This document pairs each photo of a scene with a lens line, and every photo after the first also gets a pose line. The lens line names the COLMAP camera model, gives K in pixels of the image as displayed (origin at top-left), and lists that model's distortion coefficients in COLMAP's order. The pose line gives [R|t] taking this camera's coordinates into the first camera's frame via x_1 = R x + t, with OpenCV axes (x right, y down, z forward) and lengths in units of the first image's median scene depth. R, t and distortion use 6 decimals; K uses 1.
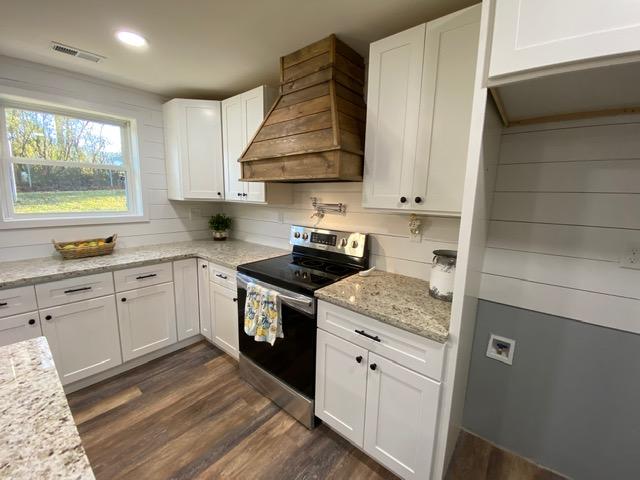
lens RADIAL K [[259.5, 0, 321.4], [0, 259.5, 238.1], [0, 0, 1]] dist [0.023613, -0.020761]
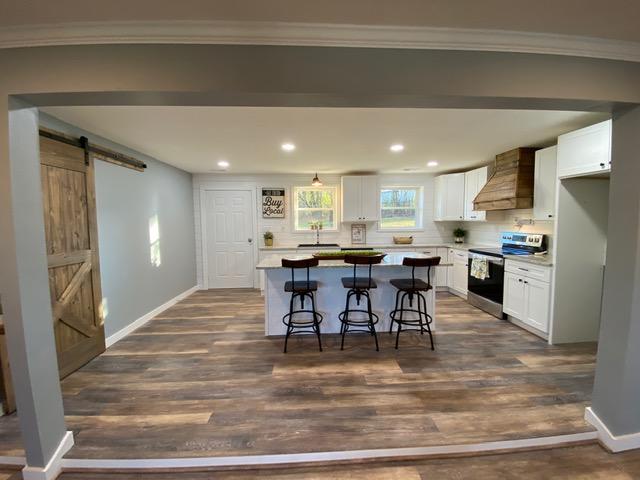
lens RADIAL K [[259.5, 0, 321.4], [0, 259.5, 238.1], [0, 0, 1]] dist [0.023613, -0.020761]
pose [[0.673450, 0.018519, -0.739001, 0.490976], [-0.089481, 0.994378, -0.056624, 0.263858], [0.733798, 0.104260, 0.671320, -1.480639]]
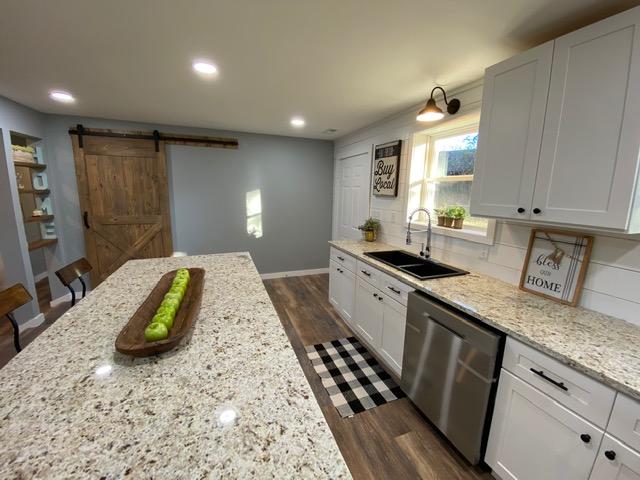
lens RADIAL K [[259.5, 0, 321.4], [0, 259.5, 238.1], [0, 0, 1]] dist [0.023613, -0.020761]
pose [[-0.497869, 0.121481, -0.858702, -0.305373], [-0.168911, 0.957596, 0.233405, -0.138658], [0.850644, 0.261250, -0.456238, 0.527496]]
